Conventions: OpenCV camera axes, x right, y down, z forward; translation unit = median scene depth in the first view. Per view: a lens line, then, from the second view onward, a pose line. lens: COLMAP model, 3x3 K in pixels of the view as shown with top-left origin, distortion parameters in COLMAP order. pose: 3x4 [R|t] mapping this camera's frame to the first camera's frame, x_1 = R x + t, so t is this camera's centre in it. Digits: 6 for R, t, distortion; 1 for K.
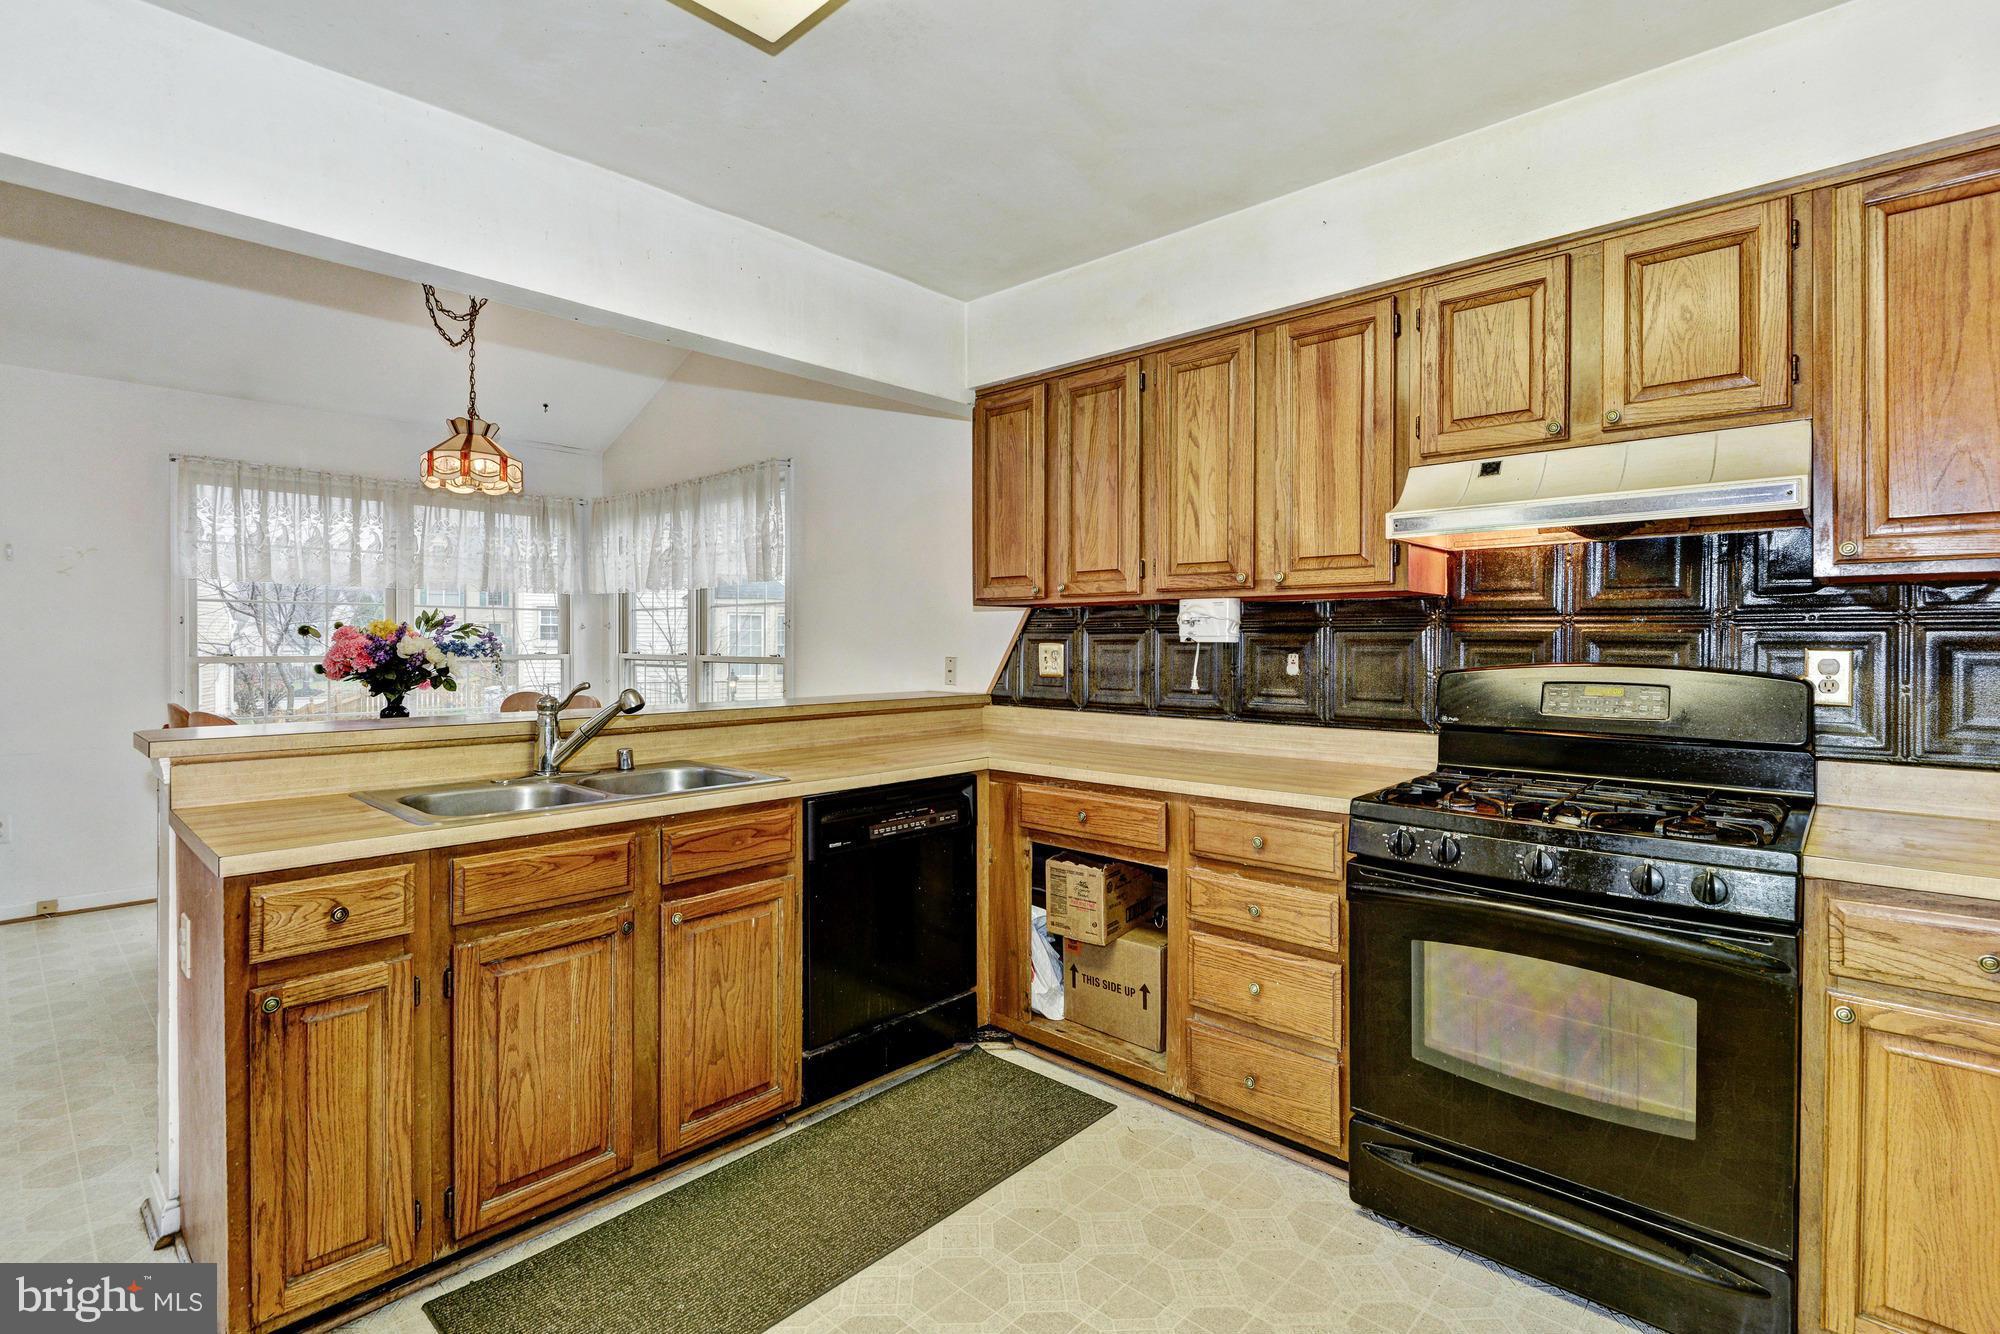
lens RADIAL K [[941.3, 0, 968.6], [0, 941.3, 662.6], [0, 0, 1]] dist [-0.001481, -0.000593]
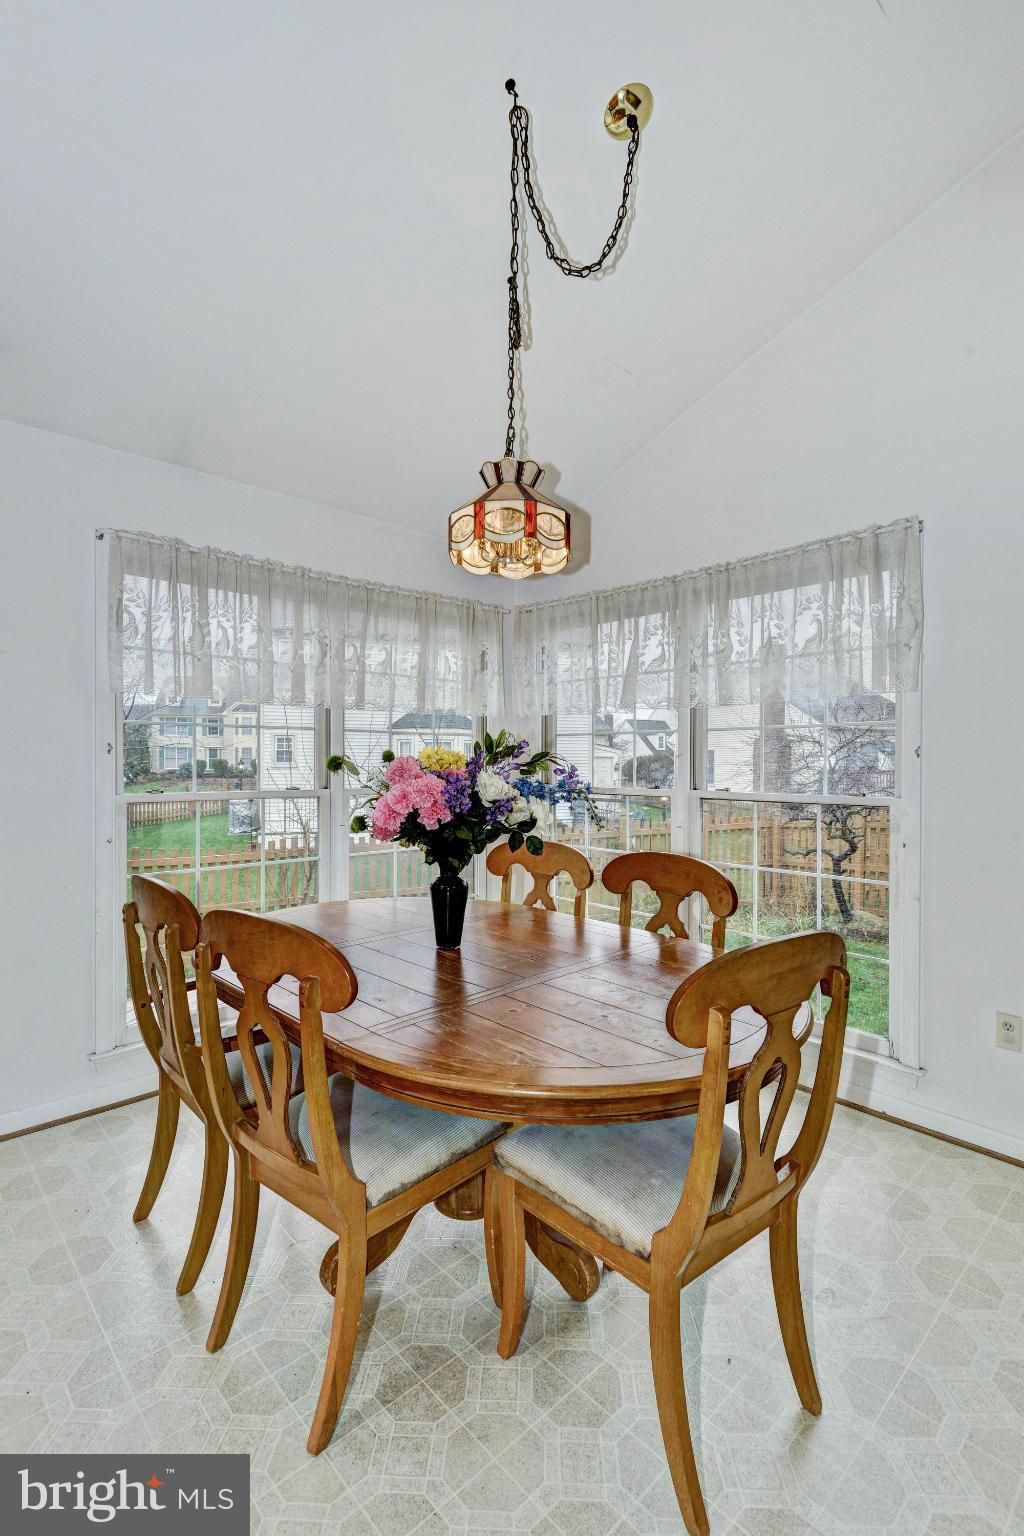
lens RADIAL K [[723.0, 0, 517.7], [0, 723.0, 766.2], [0, 0, 1]] dist [-0.001481, -0.000593]
pose [[0.998051, -0.002943, -0.062331, -0.467367], [0.001531, 0.999741, -0.022690, -0.017524], [0.062382, 0.022551, 0.997798, 0.436295]]
